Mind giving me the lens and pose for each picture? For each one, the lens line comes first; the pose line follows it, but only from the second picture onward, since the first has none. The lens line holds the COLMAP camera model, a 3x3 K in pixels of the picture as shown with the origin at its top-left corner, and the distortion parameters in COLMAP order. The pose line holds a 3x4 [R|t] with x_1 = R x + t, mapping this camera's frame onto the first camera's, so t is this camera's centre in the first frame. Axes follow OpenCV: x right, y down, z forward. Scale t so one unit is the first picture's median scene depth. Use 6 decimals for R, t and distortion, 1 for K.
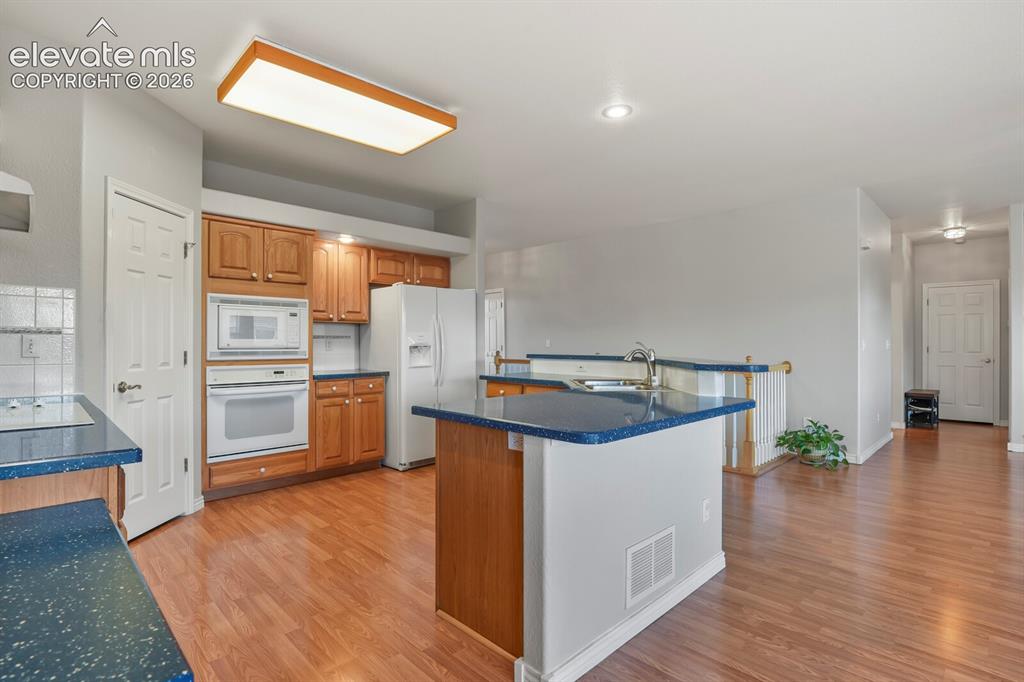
lens RADIAL K [[496.7, 0, 510.2], [0, 496.7, 341.2], [0, 0, 1]] dist [-0.017860, 0.000215]
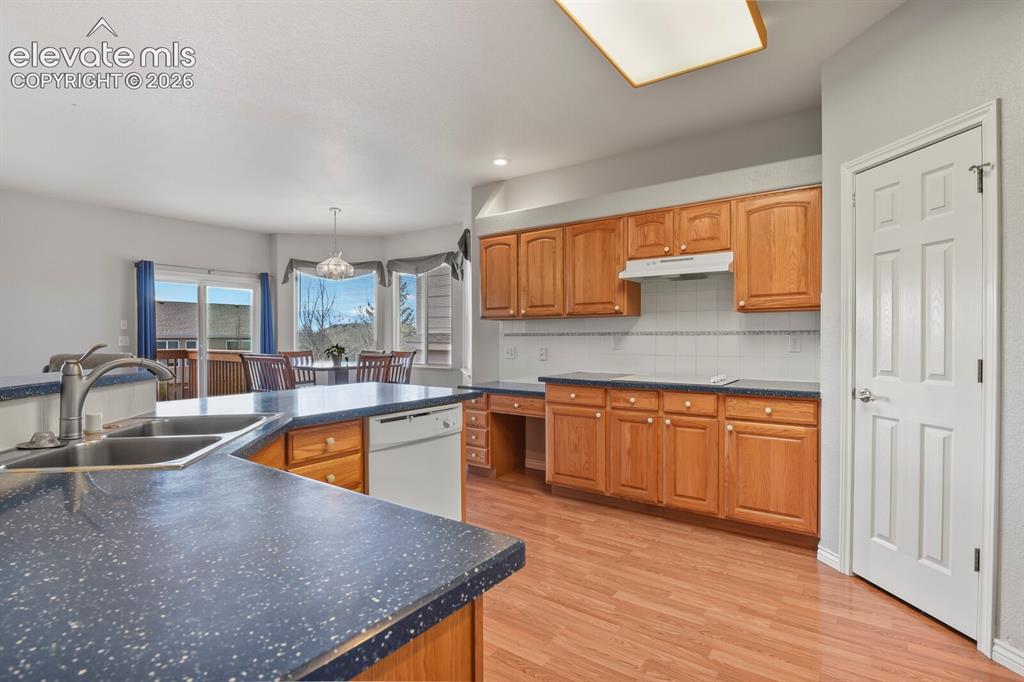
lens RADIAL K [[496.7, 0, 510.7], [0, 496.7, 343.9], [0, 0, 1]] dist [-0.017860, 0.000215]
pose [[-0.986147, 0.006766, -0.165735, -0.042382], [0.004900, 0.999920, 0.011663, -0.008513], [0.165801, 0.010689, -0.986101, 1.701433]]
